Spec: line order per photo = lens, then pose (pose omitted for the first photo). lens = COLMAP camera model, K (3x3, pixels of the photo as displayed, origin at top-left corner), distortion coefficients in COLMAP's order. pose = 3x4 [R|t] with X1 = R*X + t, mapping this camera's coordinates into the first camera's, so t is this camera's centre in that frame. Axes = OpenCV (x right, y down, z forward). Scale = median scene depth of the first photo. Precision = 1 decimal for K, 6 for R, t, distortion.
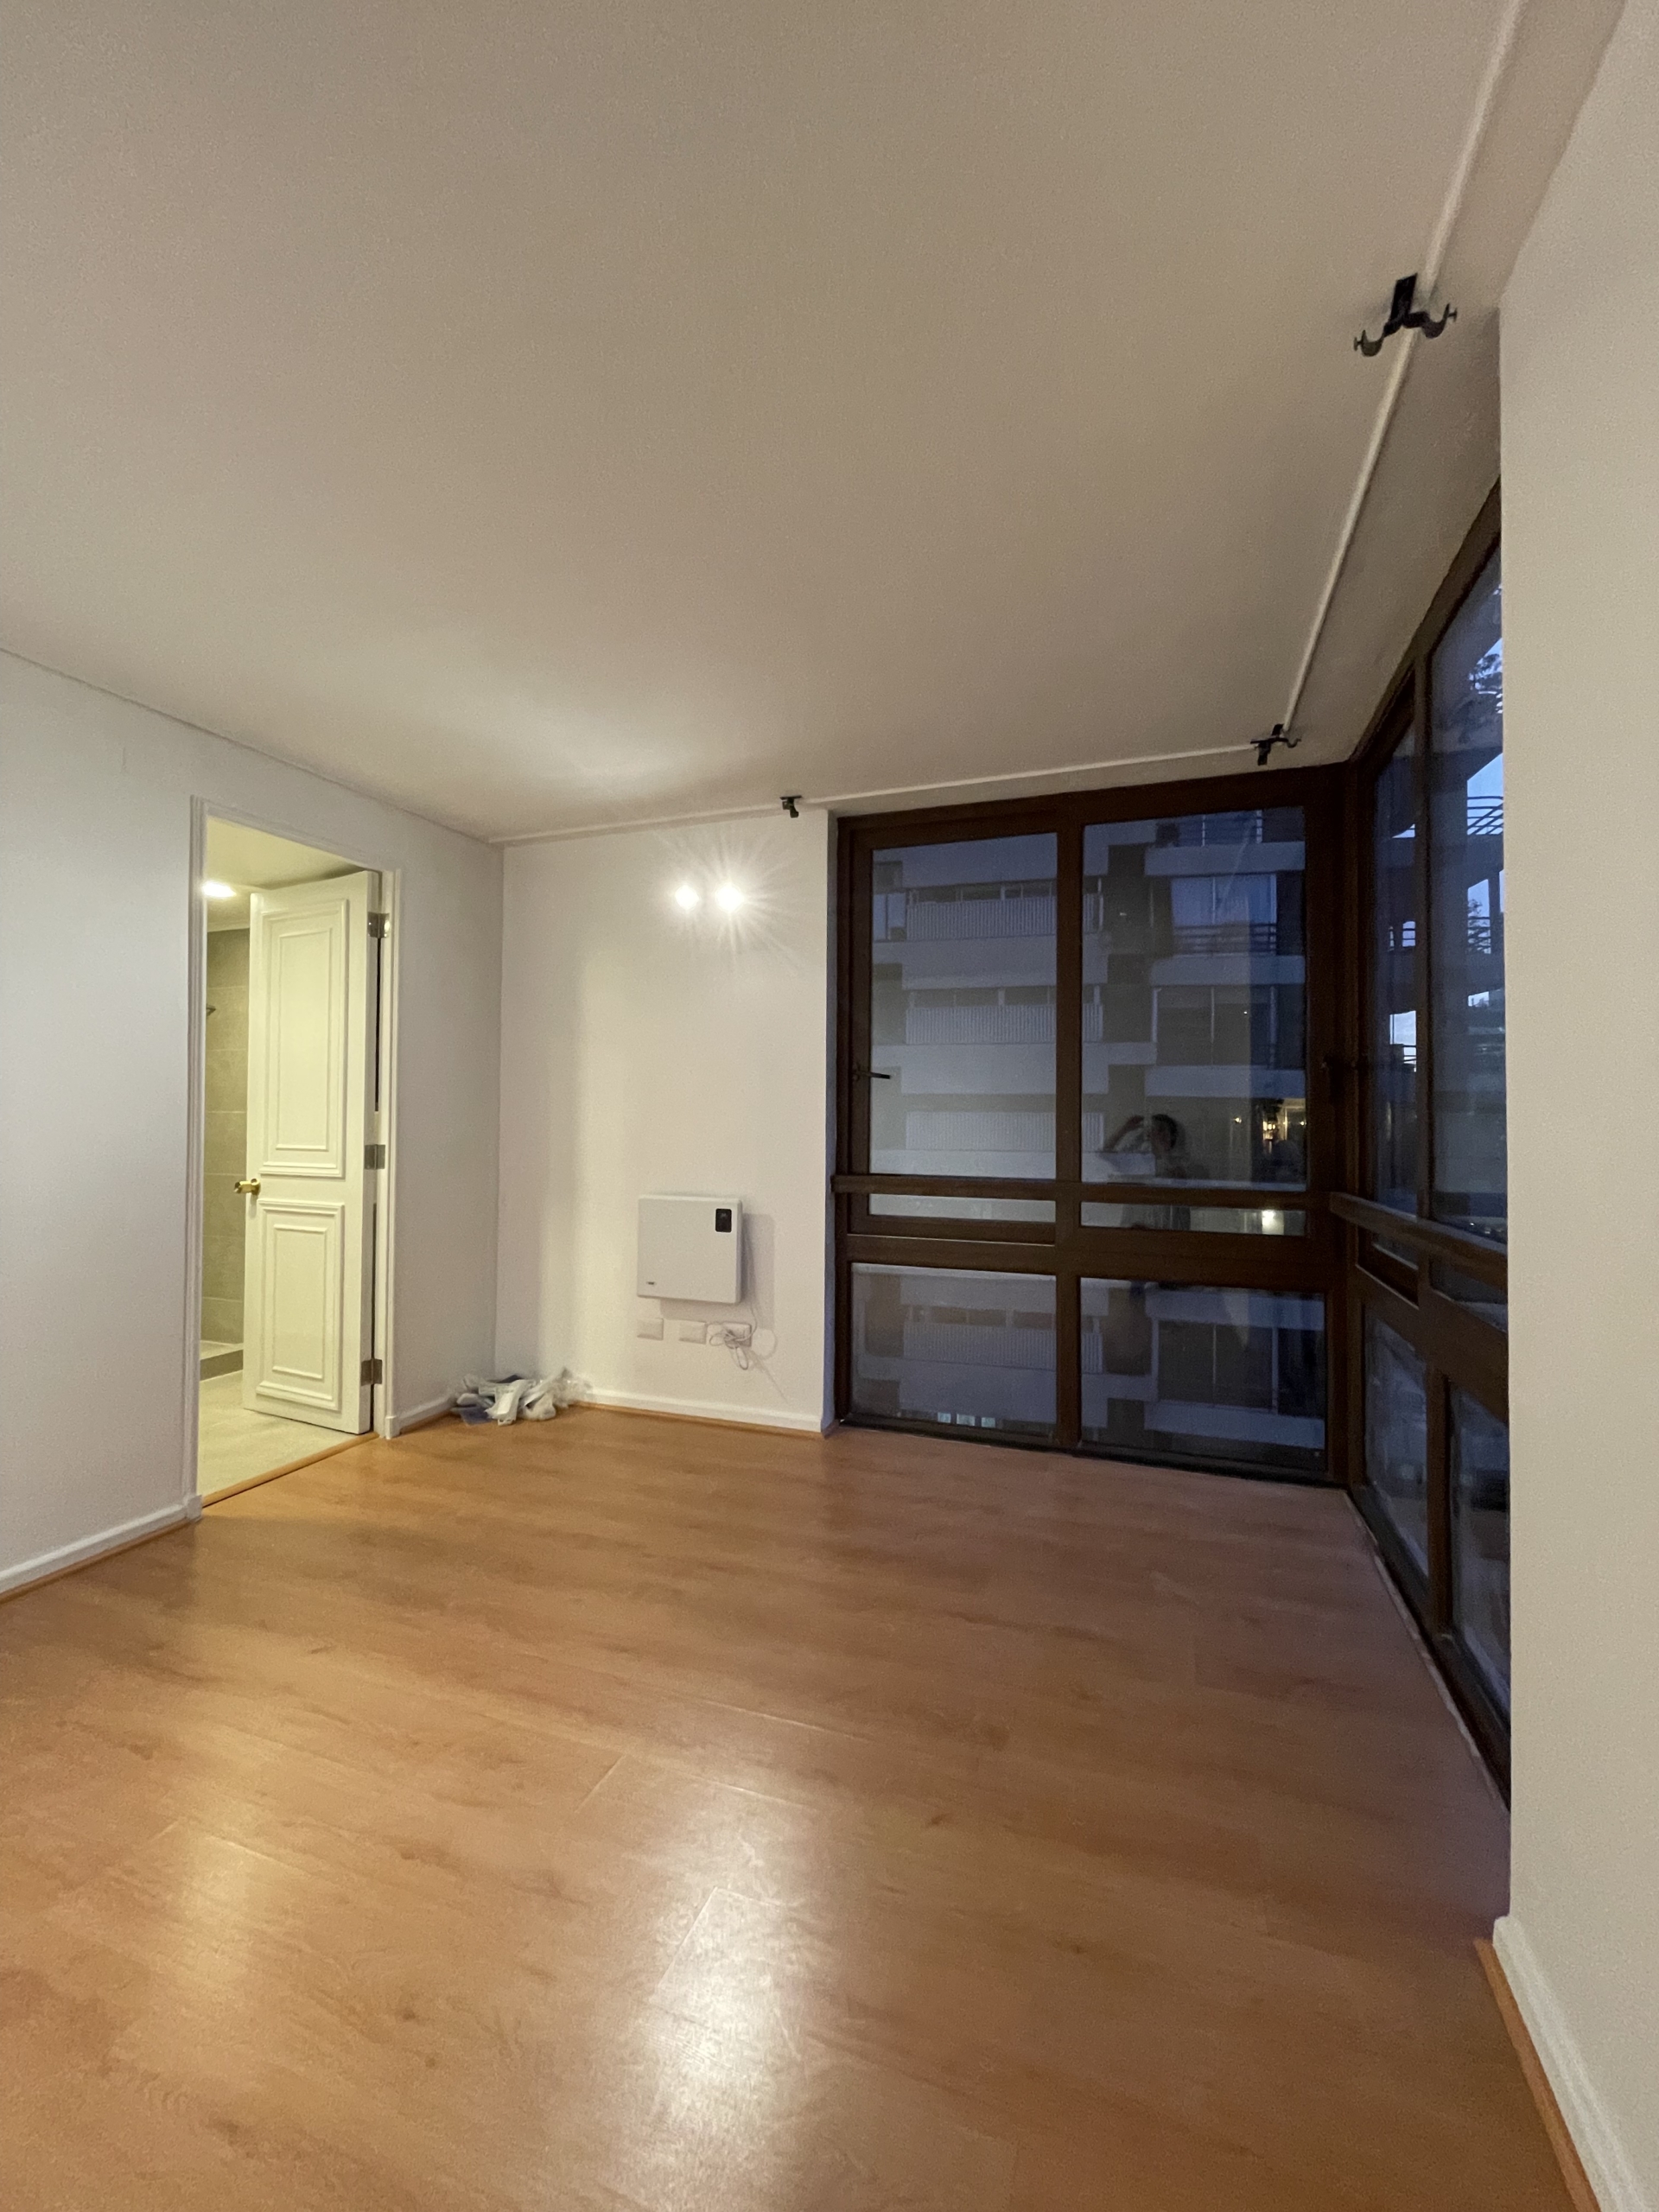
lens RADIAL K [[891.6, 0, 836.5], [0, 891.6, 1113.6], [0, 0, 1]] dist [-0.002000, -0.000485]
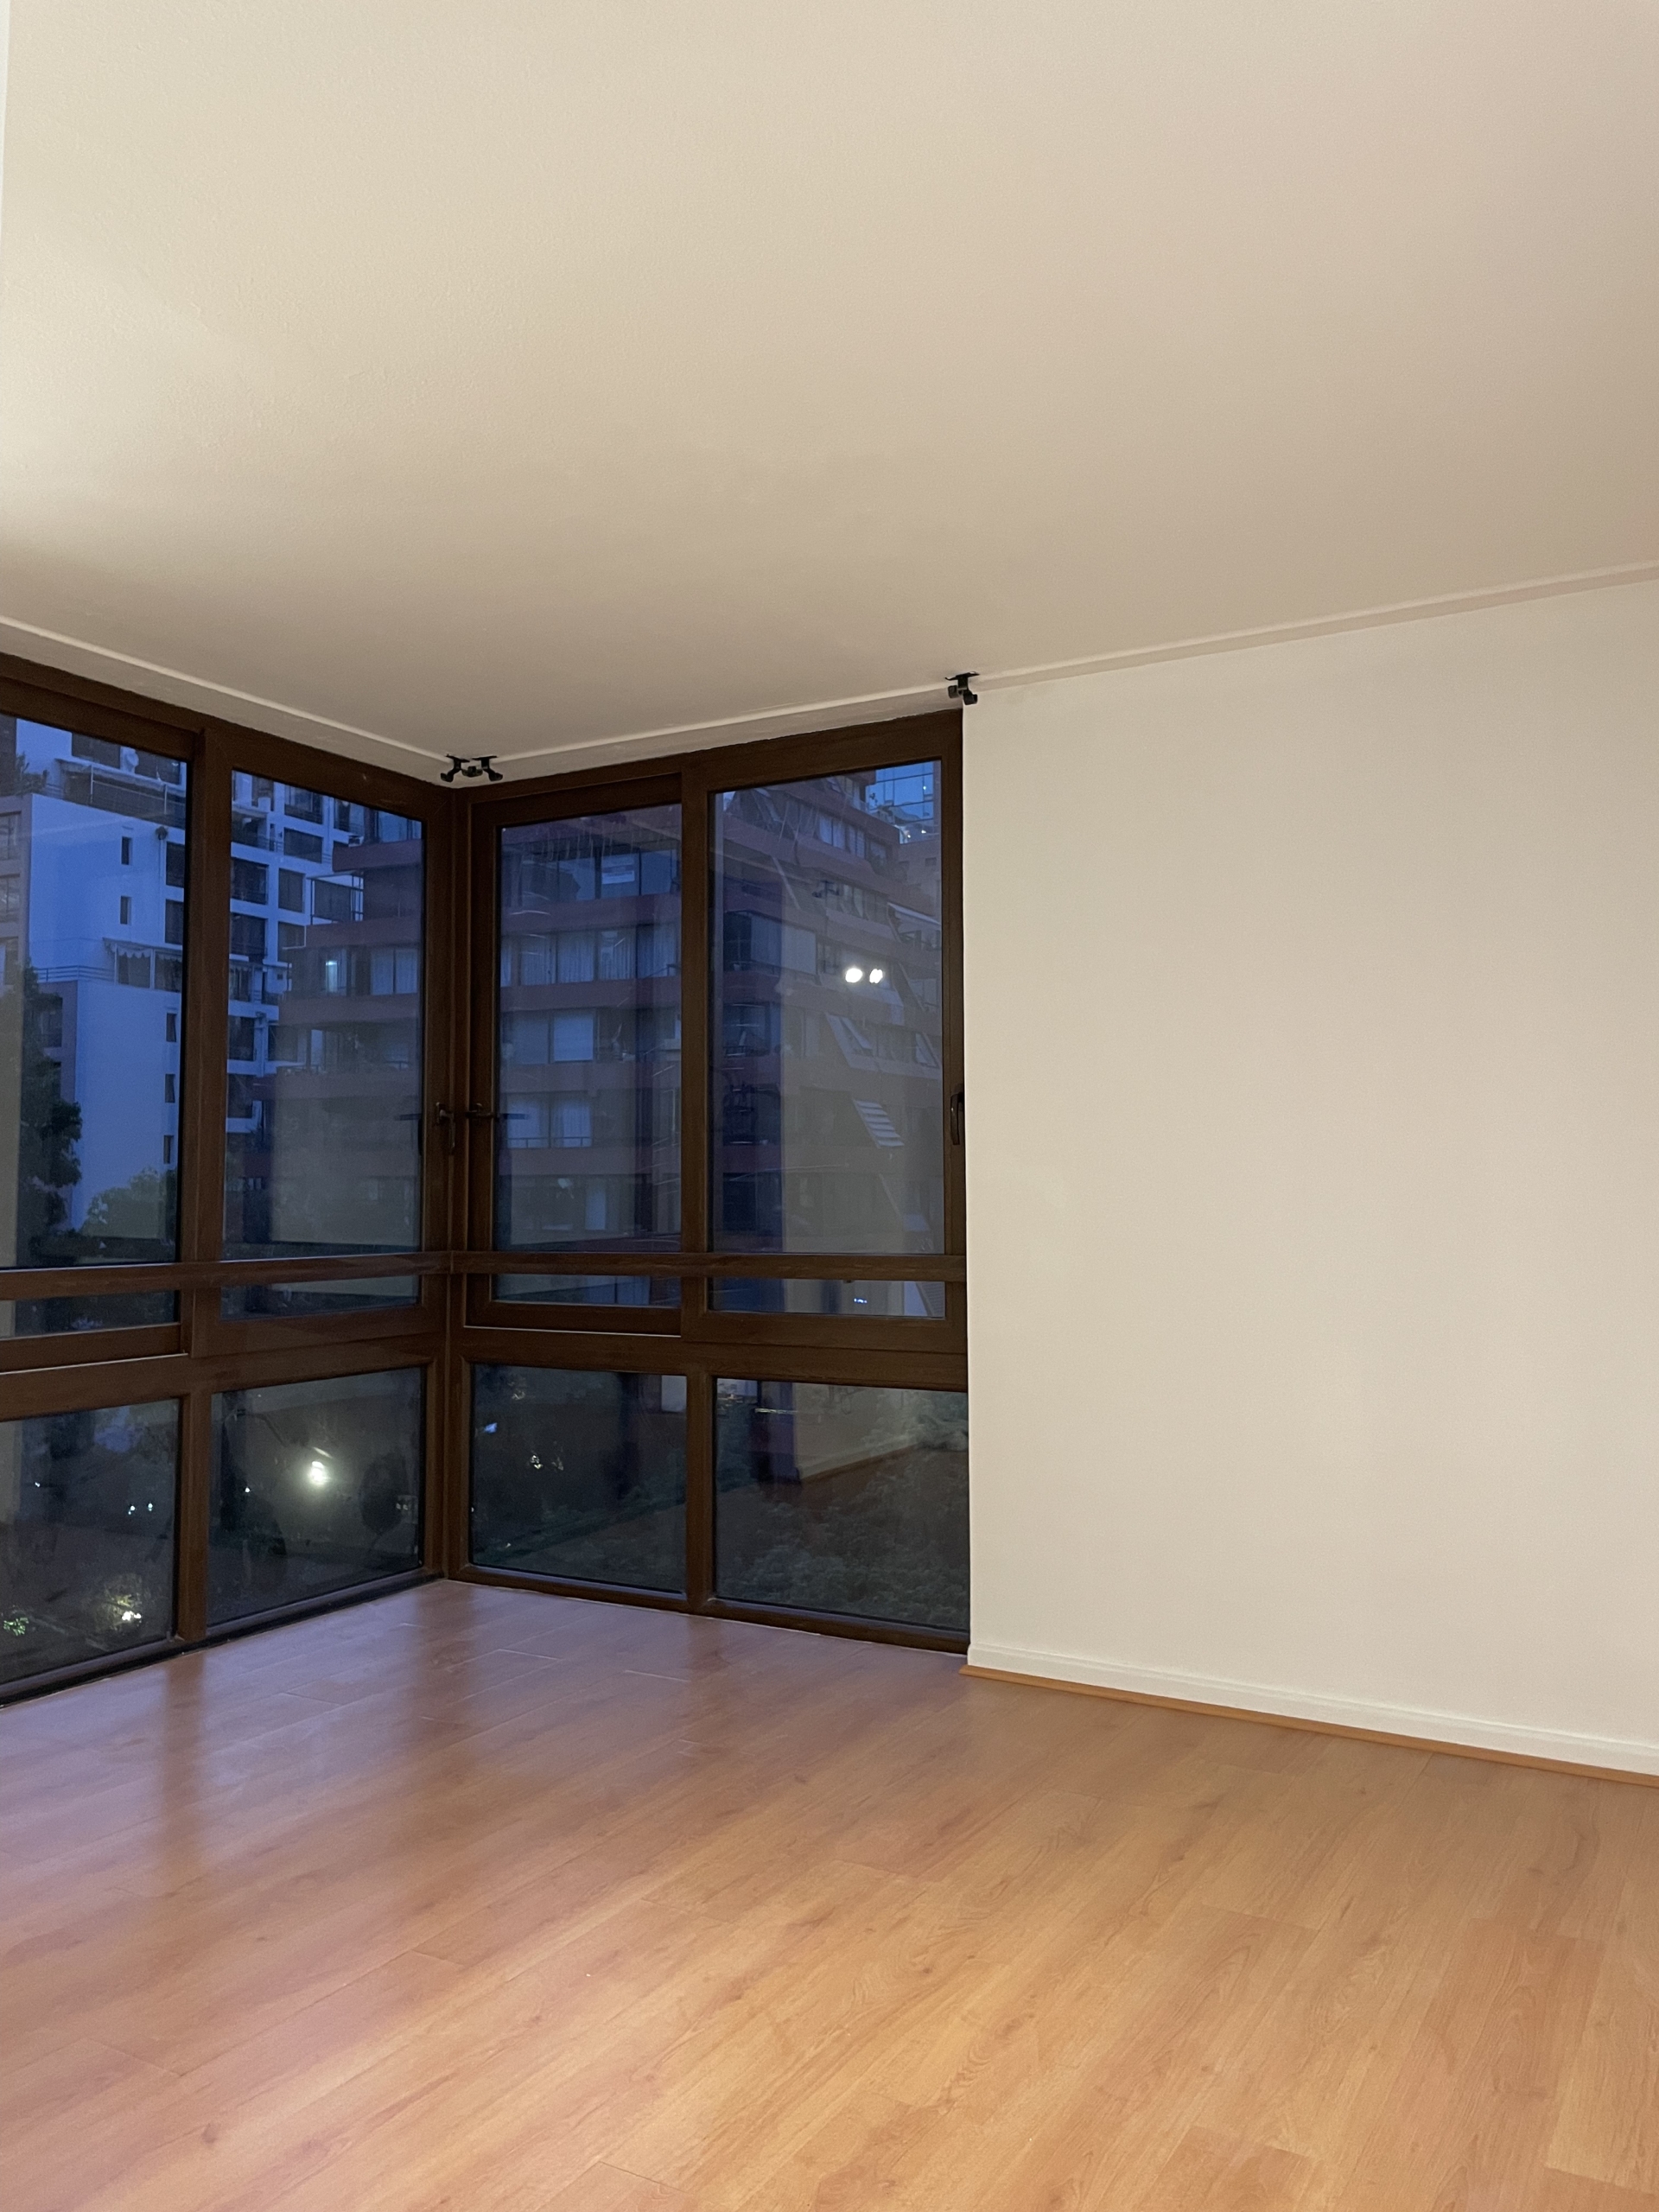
lens RADIAL K [[1669.1, 0, 829.5], [0, 1669.1, 1106.0], [0, 0, 1]] dist [0.057894, -0.092992]
pose [[0.171352, 0.044520, 0.984203, -1.379933], [-0.005389, 0.999006, -0.044251, 0.014558], [-0.985195, 0.002279, 0.171422, 0.398019]]
